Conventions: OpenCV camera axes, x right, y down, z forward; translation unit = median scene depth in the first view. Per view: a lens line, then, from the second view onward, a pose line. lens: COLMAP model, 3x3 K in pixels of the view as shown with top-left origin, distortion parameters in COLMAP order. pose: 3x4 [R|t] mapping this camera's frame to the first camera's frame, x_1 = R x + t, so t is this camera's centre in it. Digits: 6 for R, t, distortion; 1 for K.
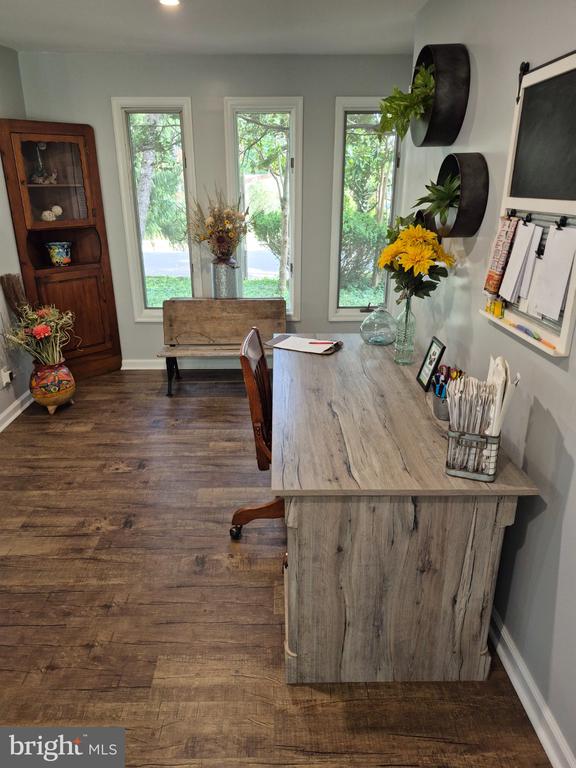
lens RADIAL K [[528.2, 0, 287.1], [0, 528.2, 379.0], [0, 0, 1]] dist [0.081001, -0.080358]
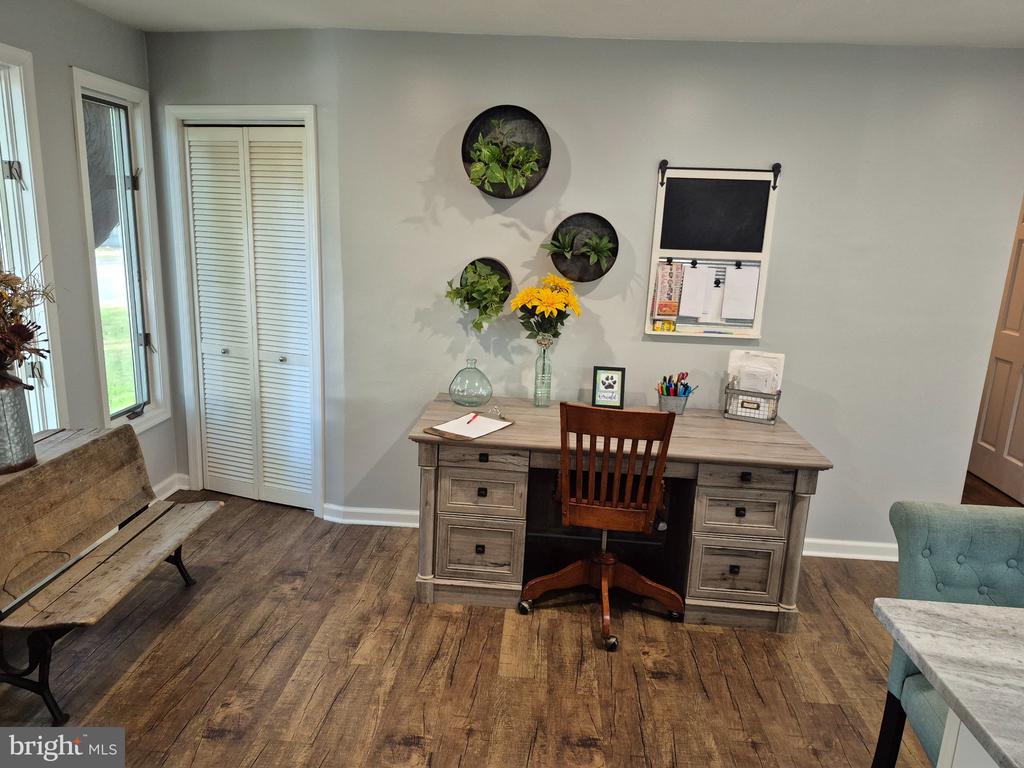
lens RADIAL K [[704.3, 0, 510.6], [0, 704.3, 388.3], [0, 0, 1]] dist [0.081001, -0.080358]
pose [[0.081676, -0.215381, 0.973108, -1.321806], [0.301863, 0.935857, 0.181800, -0.395793], [-0.949846, 0.278897, 0.141452, 1.058956]]
